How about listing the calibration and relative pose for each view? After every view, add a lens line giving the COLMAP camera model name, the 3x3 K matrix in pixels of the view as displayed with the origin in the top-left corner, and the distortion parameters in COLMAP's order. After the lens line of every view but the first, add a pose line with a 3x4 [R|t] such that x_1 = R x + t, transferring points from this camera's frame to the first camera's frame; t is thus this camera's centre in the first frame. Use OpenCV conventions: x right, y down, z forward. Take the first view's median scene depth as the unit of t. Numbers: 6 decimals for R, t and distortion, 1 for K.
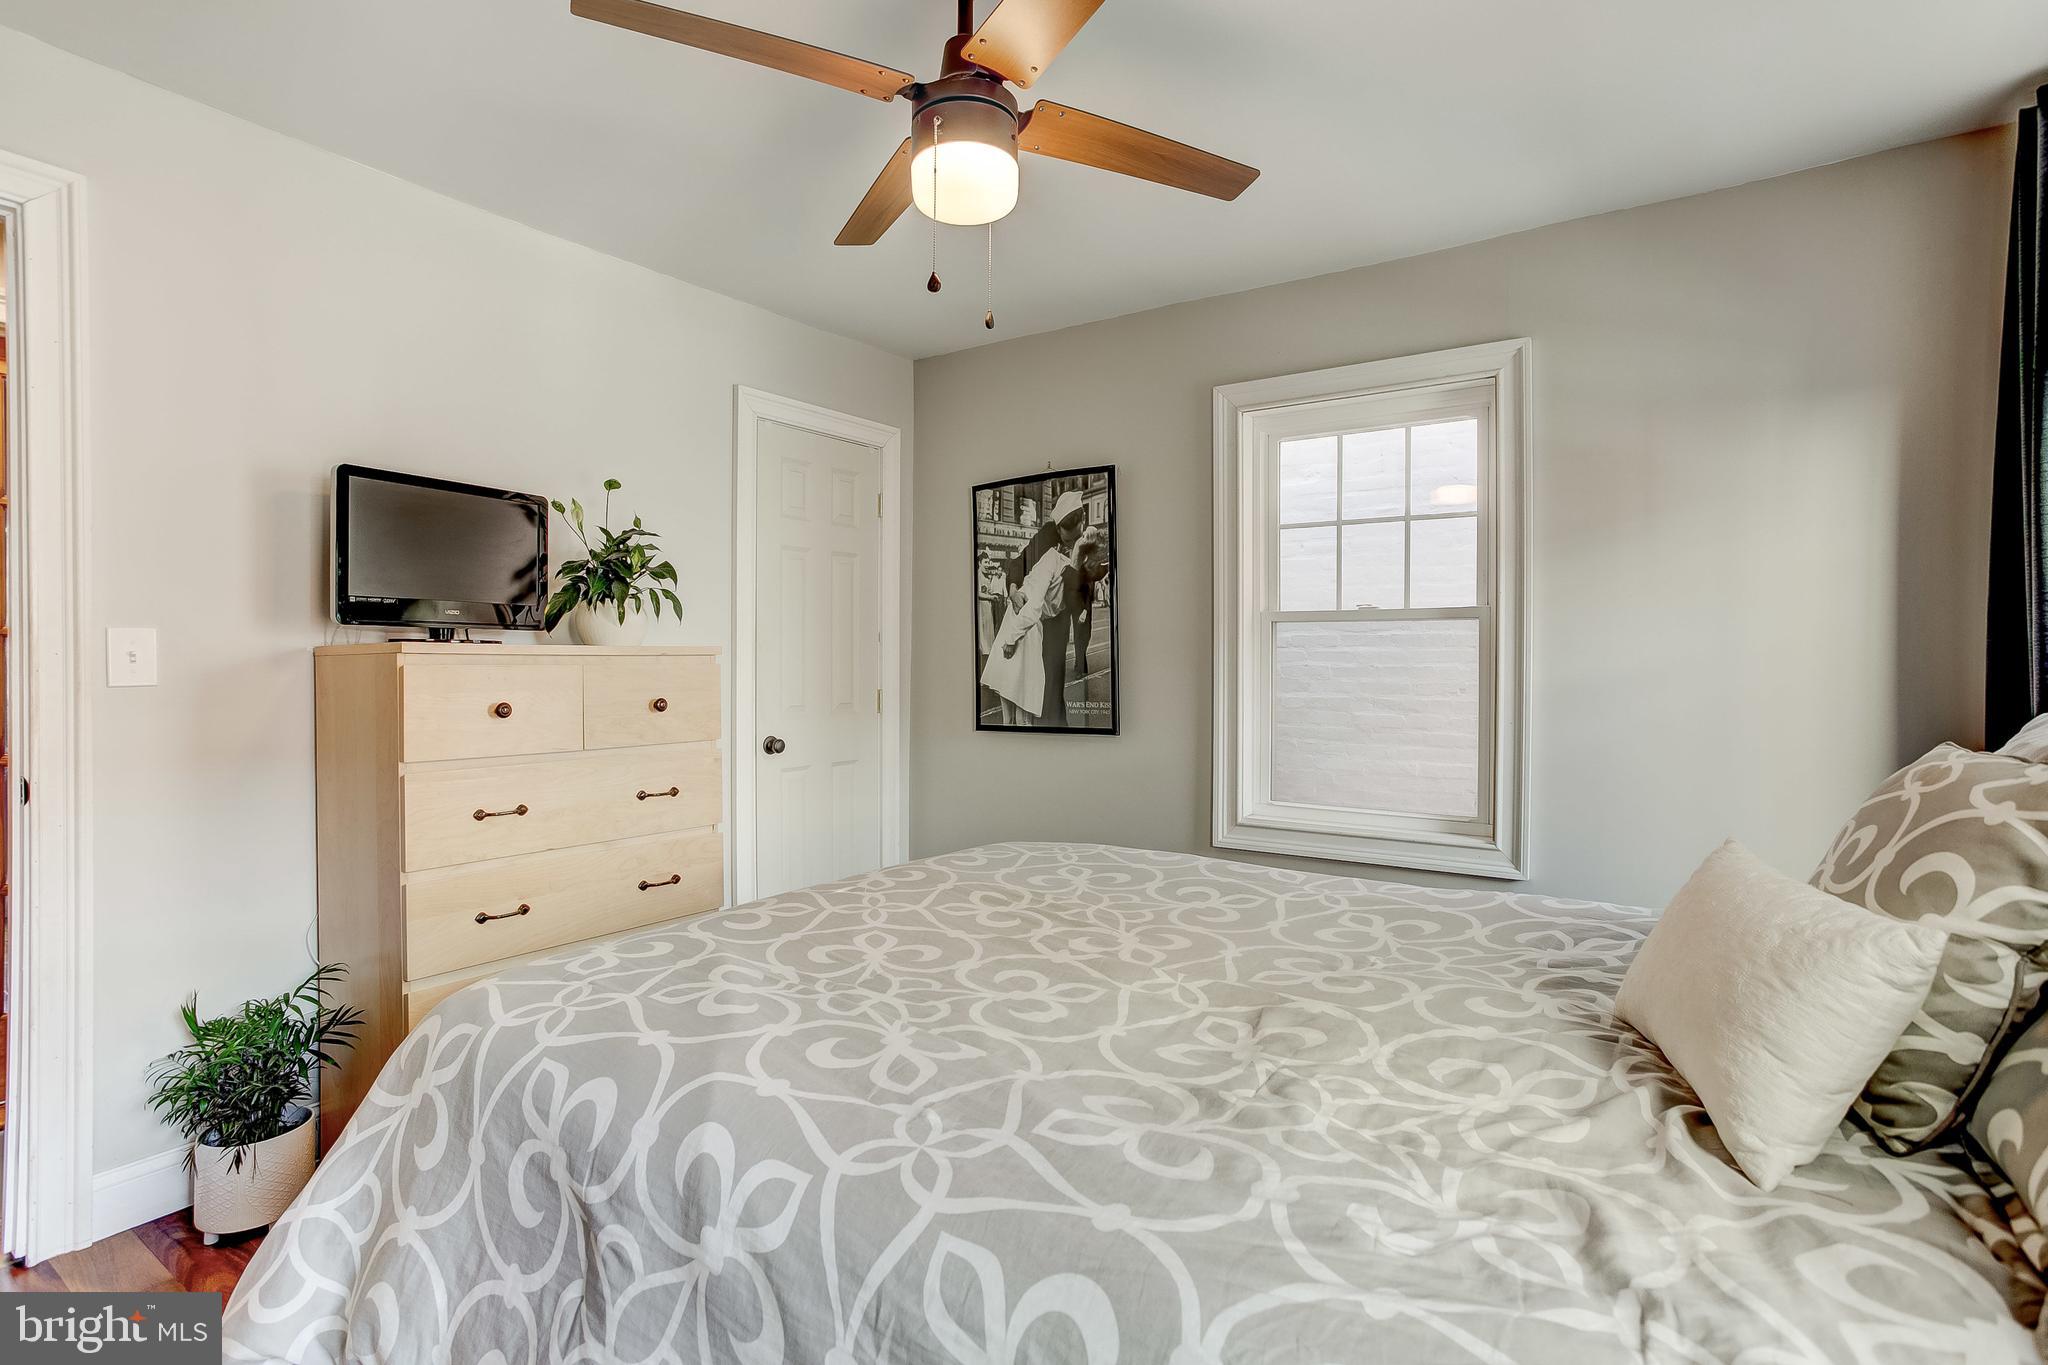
lens RADIAL K [[990.7, 0, 1012.7], [0, 990.7, 671.3], [0, 0, 1]] dist [-0.026480, 0.010449]
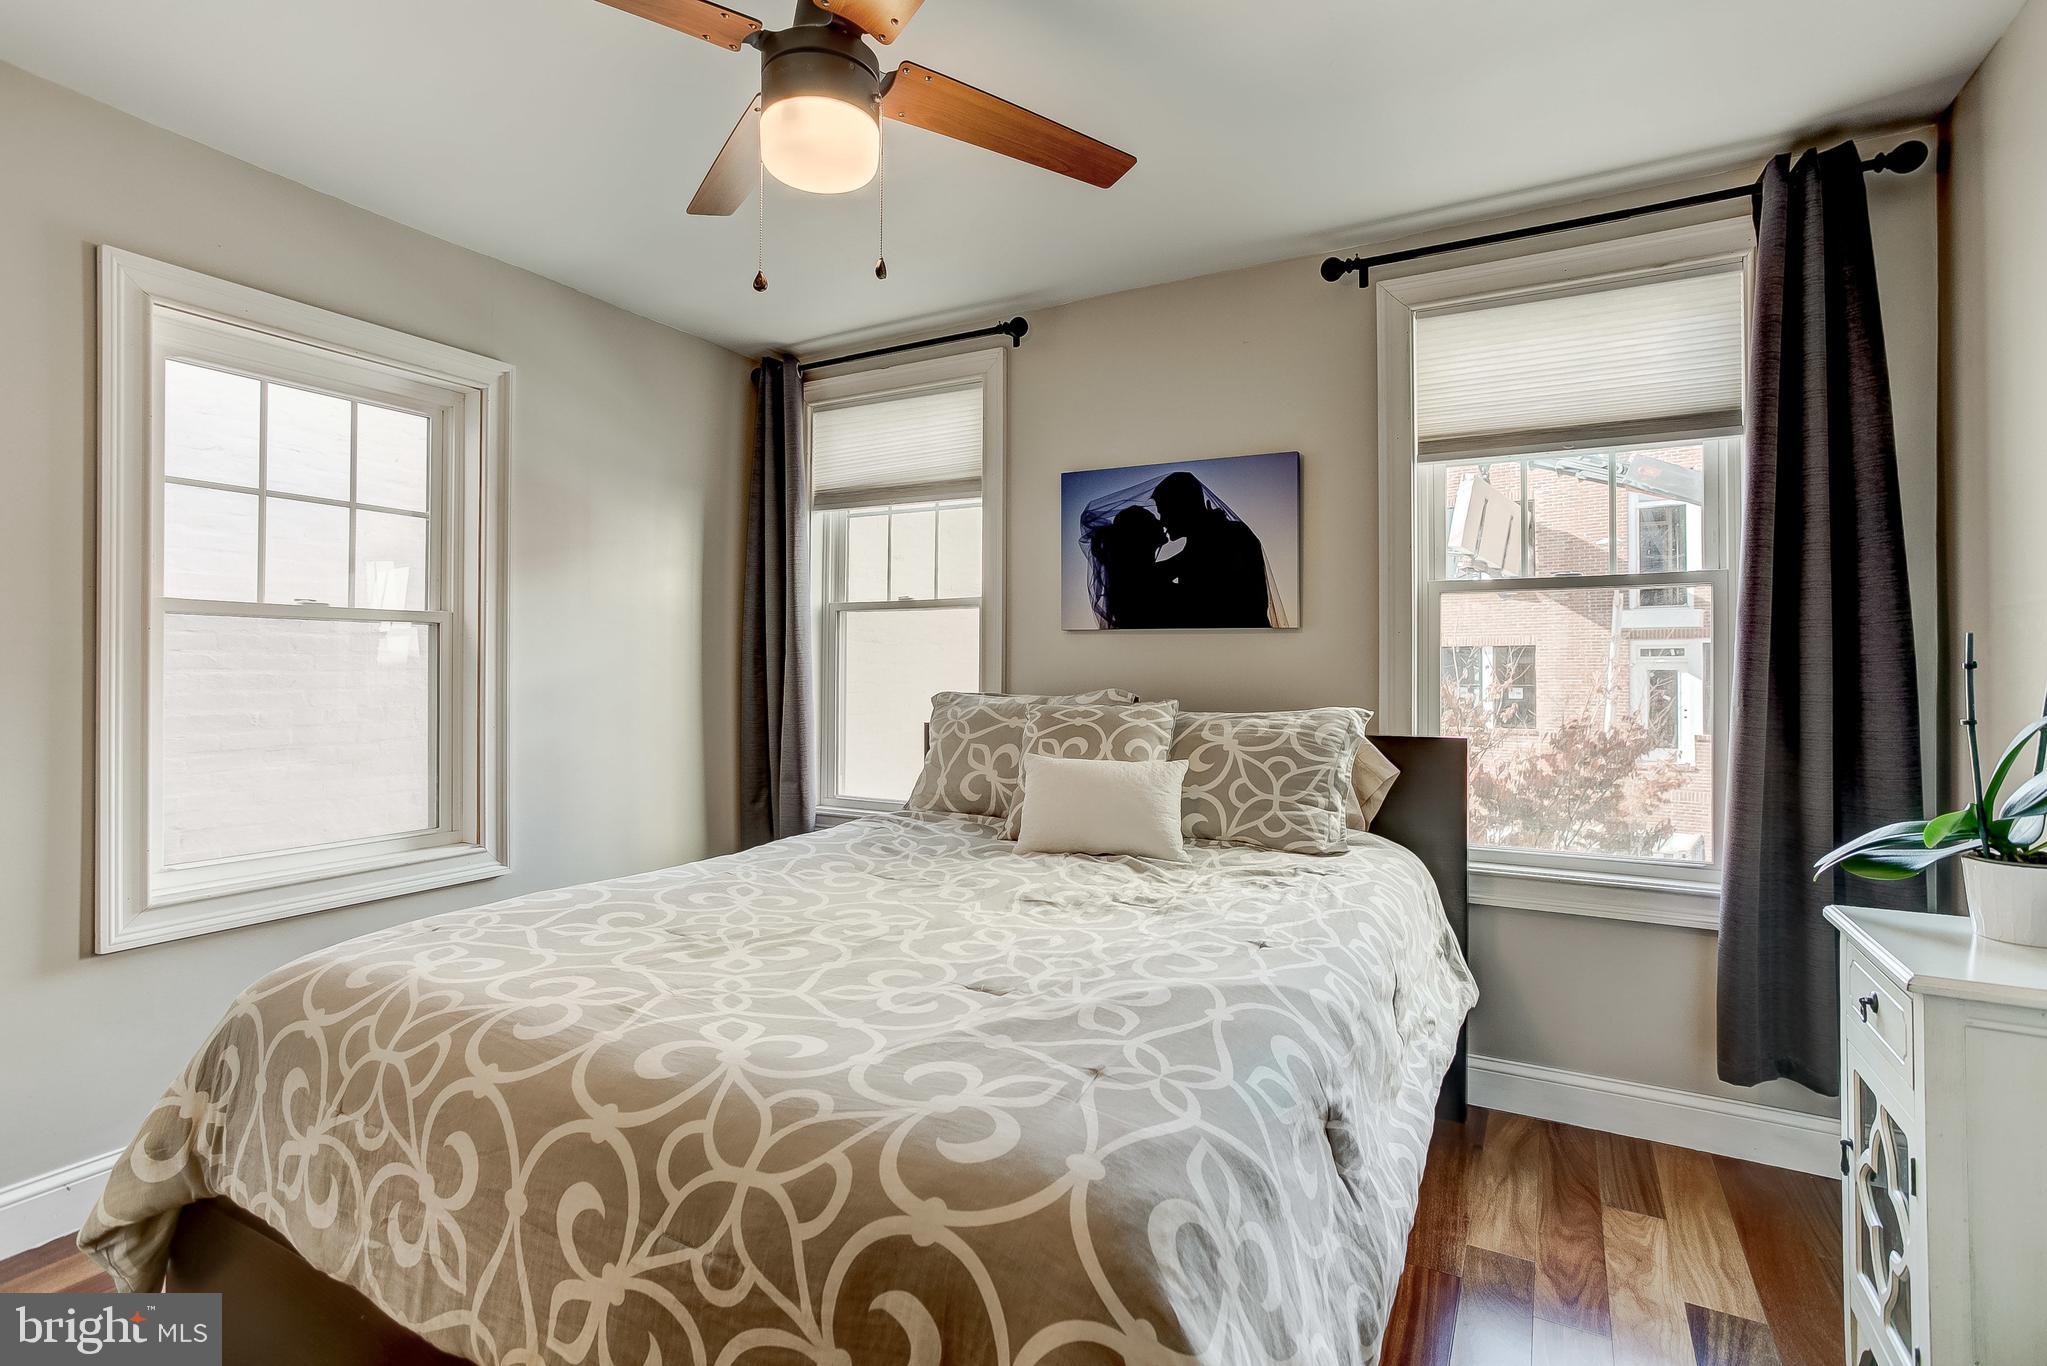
lens RADIAL K [[990.2, 0, 1023.5], [0, 990.2, 678.9], [0, 0, 1]] dist [-0.026480, 0.010449]
pose [[-0.113960, -0.015939, 0.993357, -0.593079], [0.012415, 0.999770, 0.017466, -0.009018], [-0.993408, 0.014323, -0.113736, 0.558421]]
